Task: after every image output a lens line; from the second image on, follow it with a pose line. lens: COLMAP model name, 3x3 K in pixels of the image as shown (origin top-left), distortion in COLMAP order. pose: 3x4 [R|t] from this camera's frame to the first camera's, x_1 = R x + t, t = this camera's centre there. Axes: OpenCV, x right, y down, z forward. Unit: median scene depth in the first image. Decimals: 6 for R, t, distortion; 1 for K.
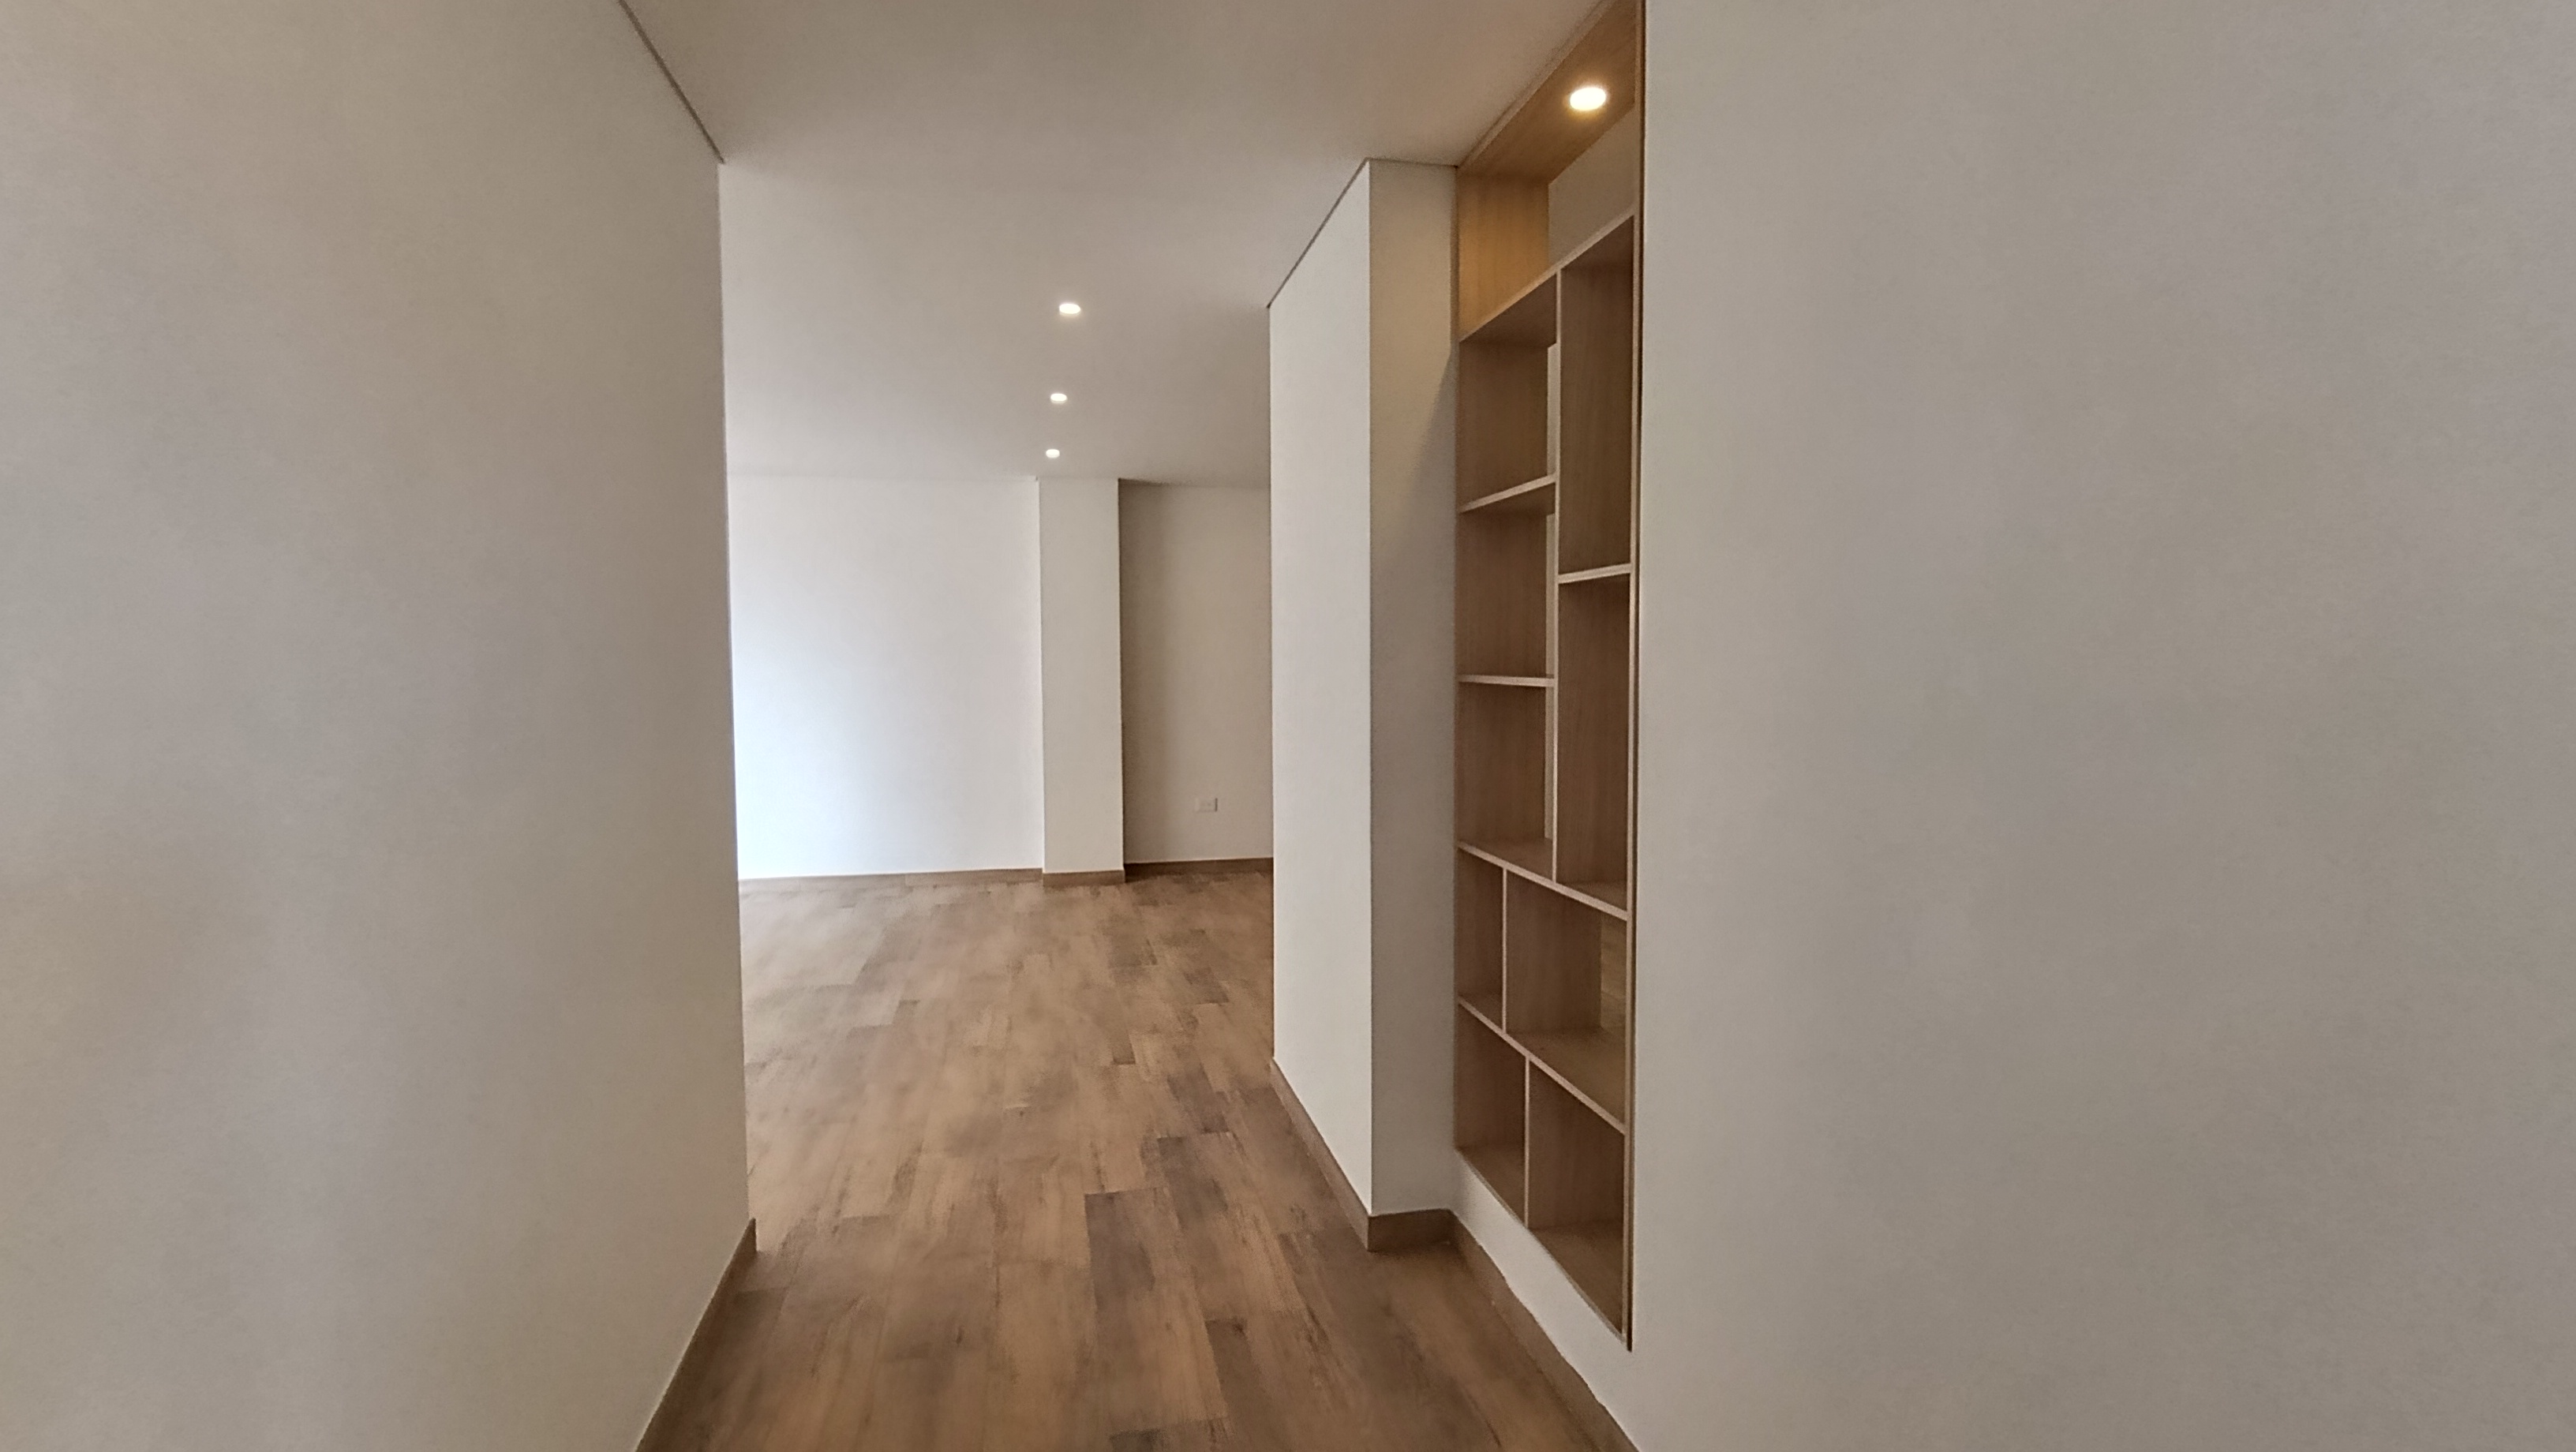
lens RADIAL K [[1113.2, 0, 1331.8], [0, 1113.2, 722.3], [0, 0, 1]] dist [0.000156, 0.000065]
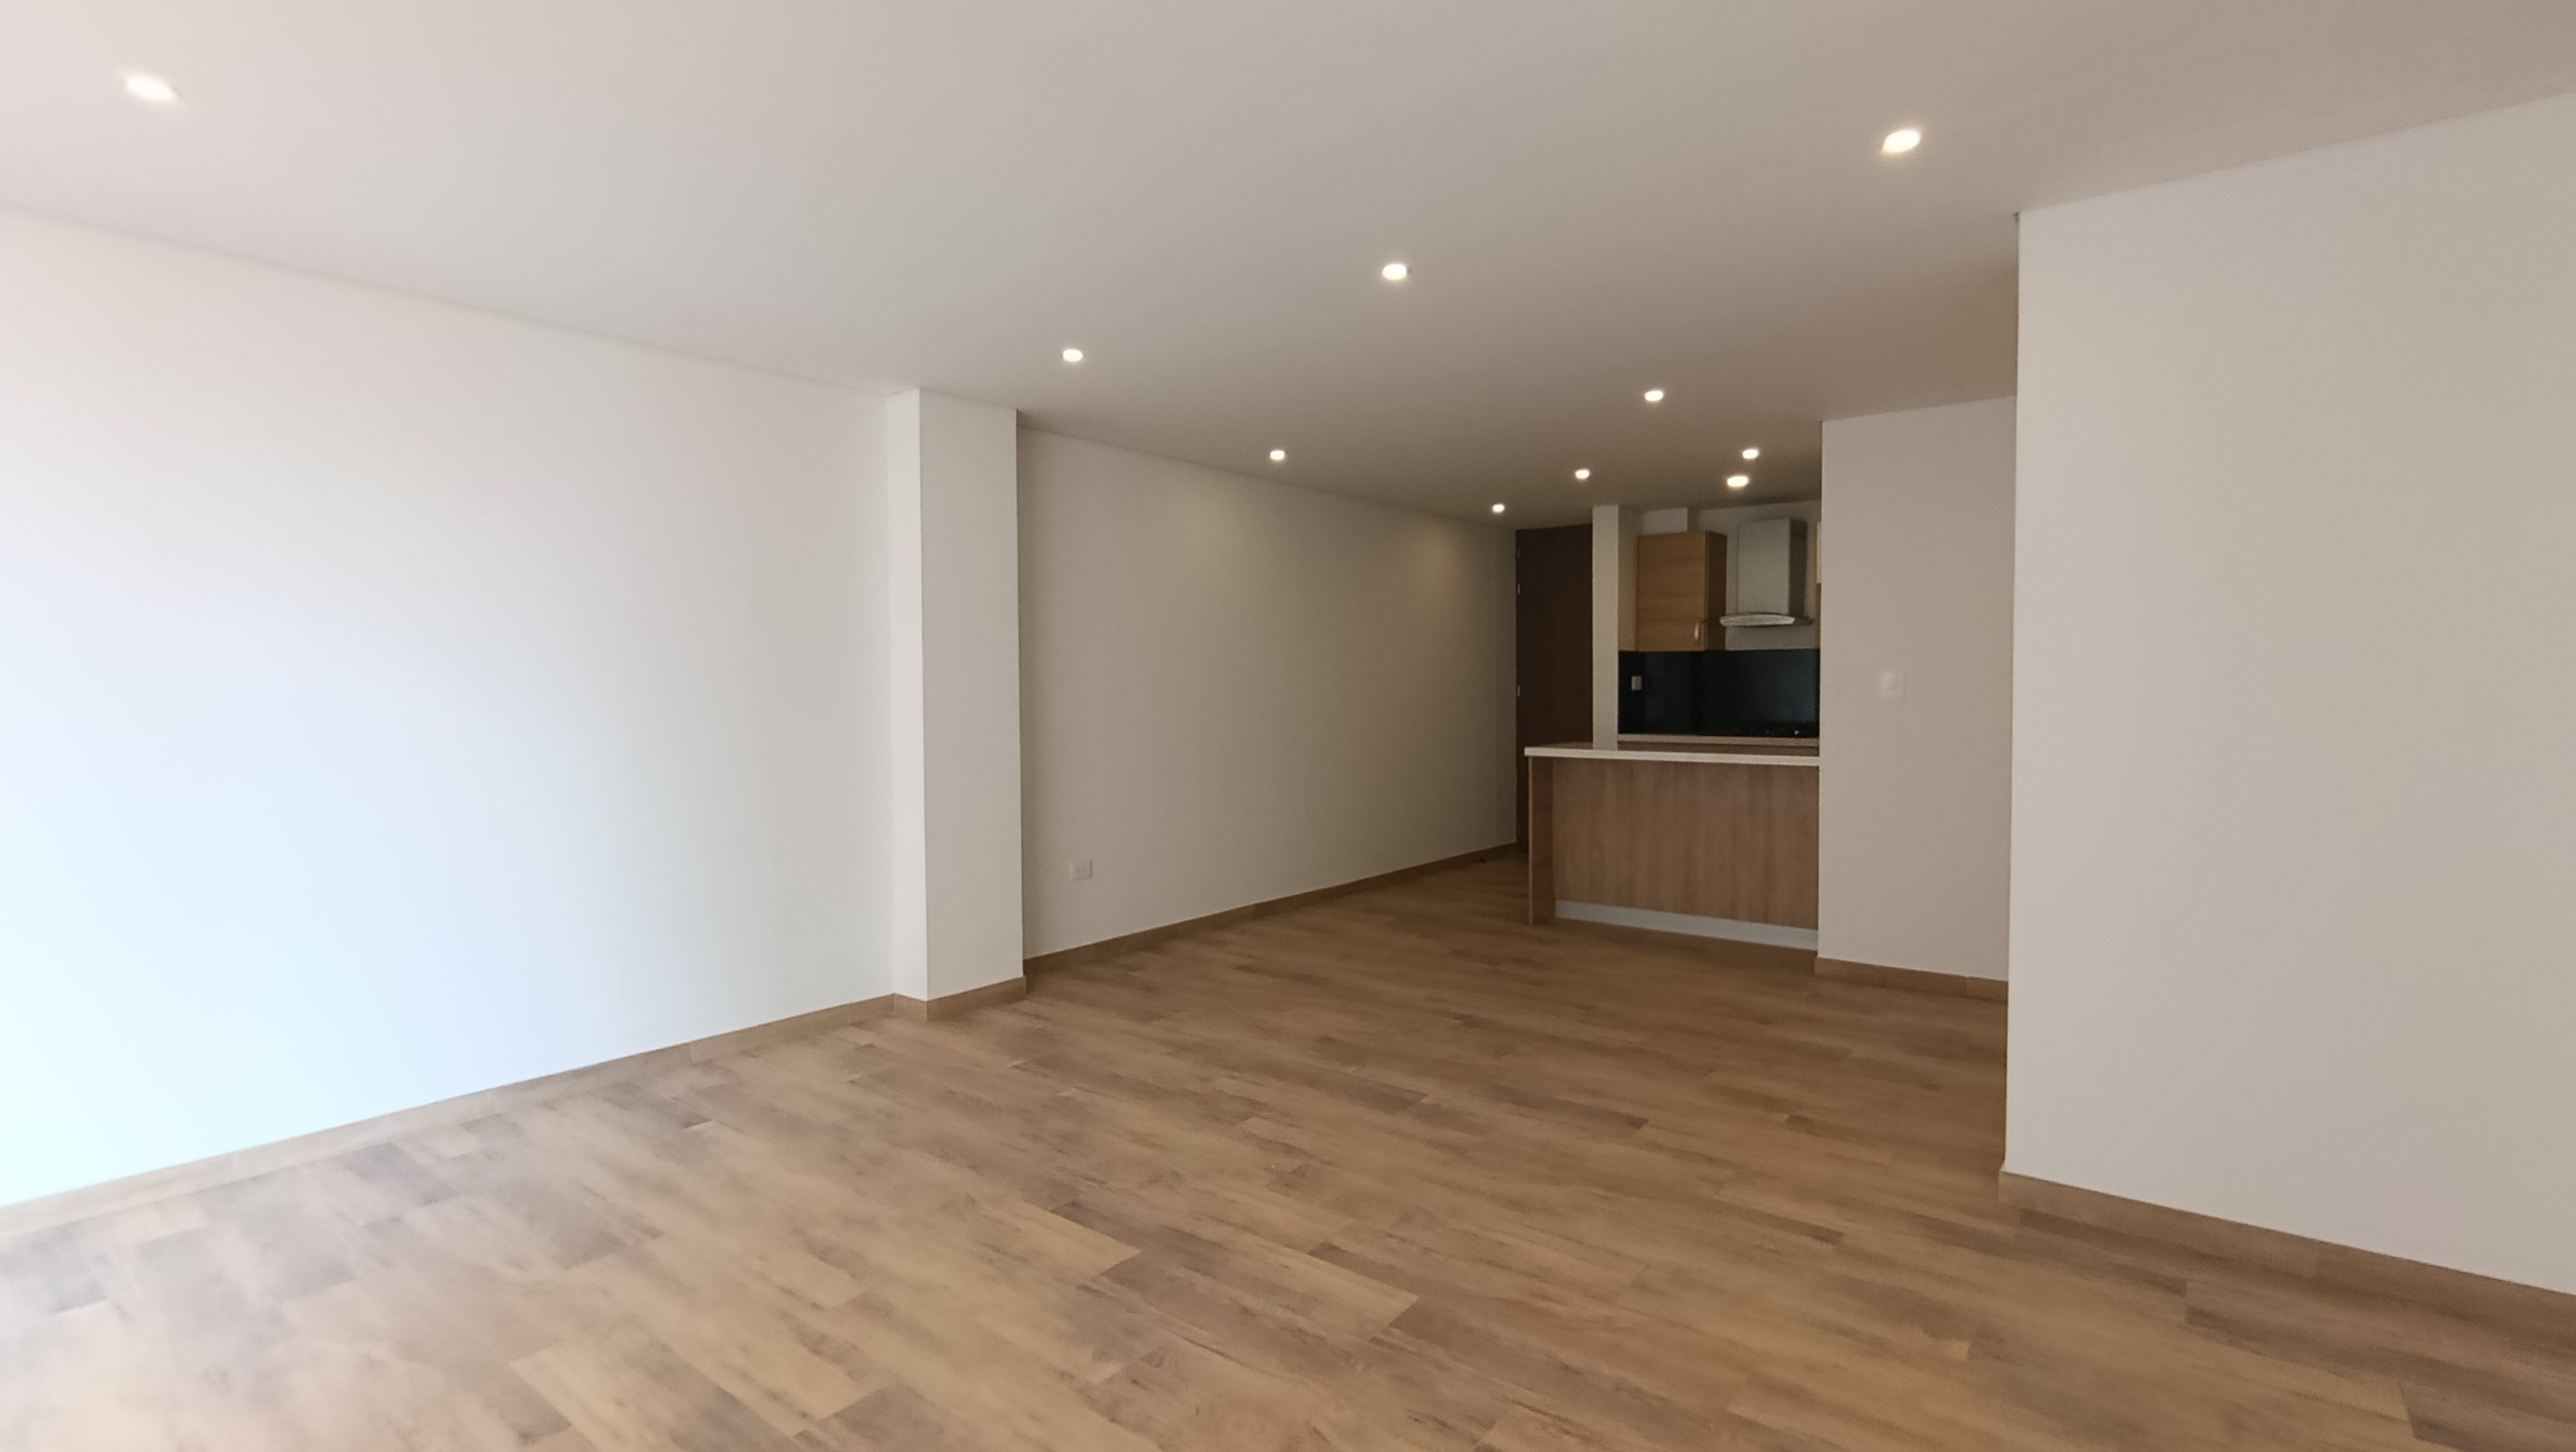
lens RADIAL K [[1116.5, 0, 1288.0], [0, 1116.5, 726.0], [0, 0, 1]] dist [0.002024, 0.000734]
pose [[0.793733, -0.021334, 0.607892, -0.857091], [0.032104, 0.999461, -0.006842, -0.022260], [-0.607419, 0.024946, 0.793990, 0.623613]]
